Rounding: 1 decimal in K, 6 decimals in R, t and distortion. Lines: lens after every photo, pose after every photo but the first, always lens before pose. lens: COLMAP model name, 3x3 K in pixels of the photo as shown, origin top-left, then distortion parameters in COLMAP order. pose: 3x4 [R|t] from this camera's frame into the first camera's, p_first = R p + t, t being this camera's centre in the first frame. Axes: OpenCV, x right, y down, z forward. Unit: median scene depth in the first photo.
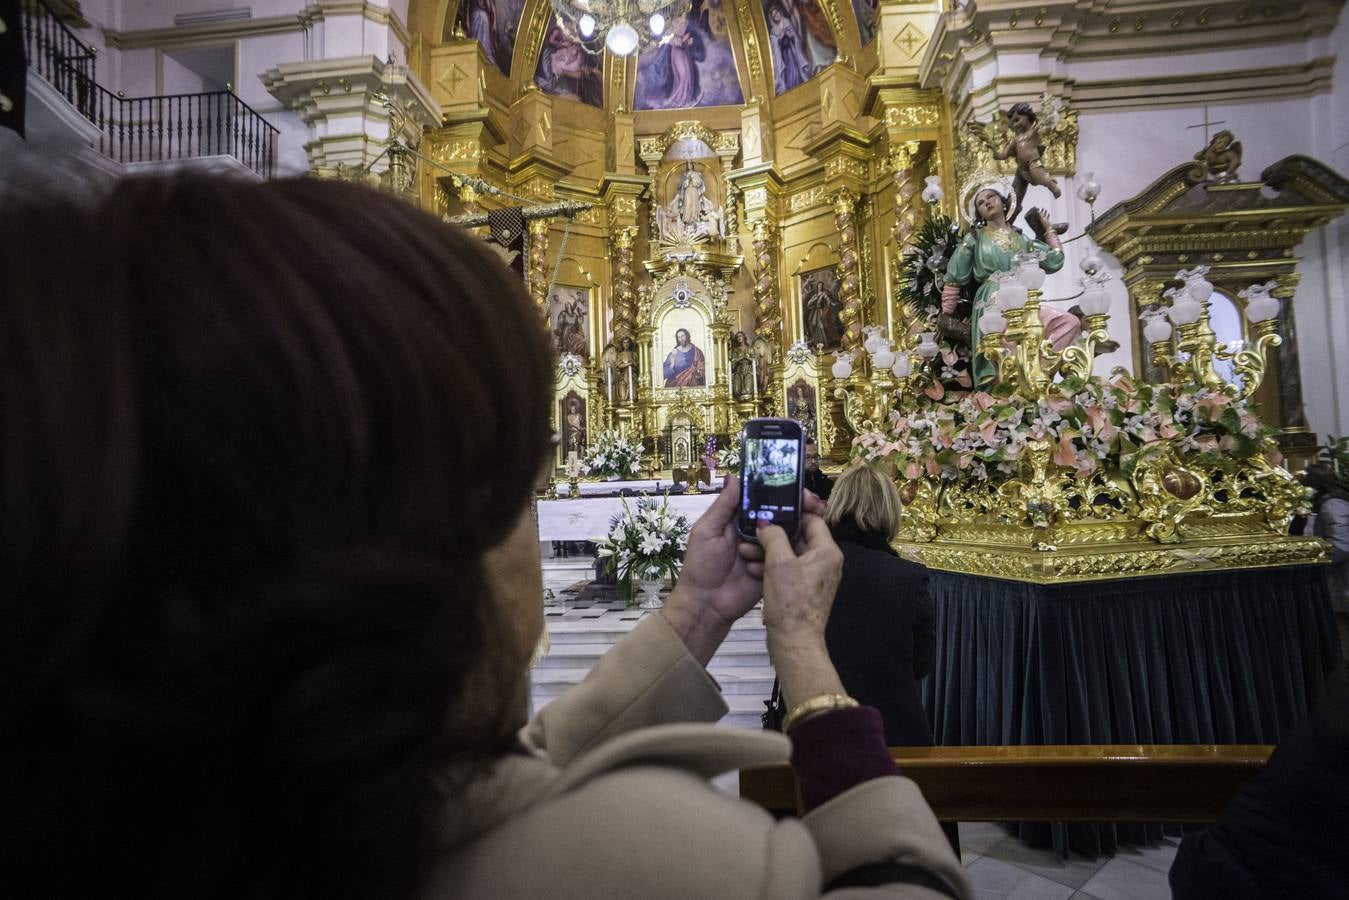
lens RADIAL K [[715.3, 0, 674.5], [0, 715.3, 450.0], [0, 0, 1]] dist [-0.078453, 0.056350]
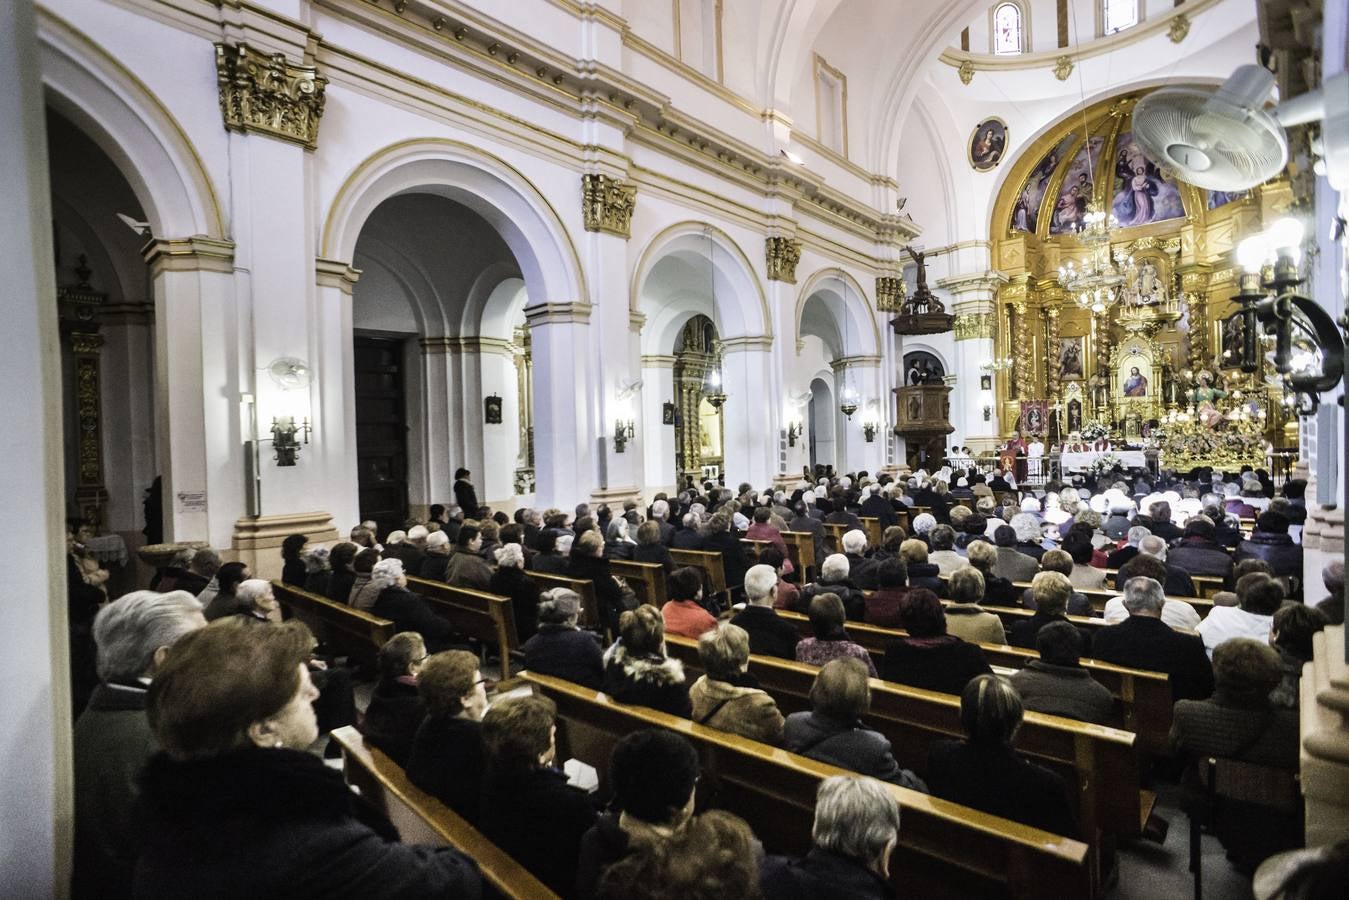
lens RADIAL K [[715.3, 0, 674.5], [0, 715.3, 450.0], [0, 0, 1]] dist [-0.078453, 0.056350]
pose [[0.804738, 0.016076, -0.593412, 0.134649], [0.035915, 0.996483, 0.075702, -0.127097], [0.592543, -0.082233, 0.801331, -1.332477]]
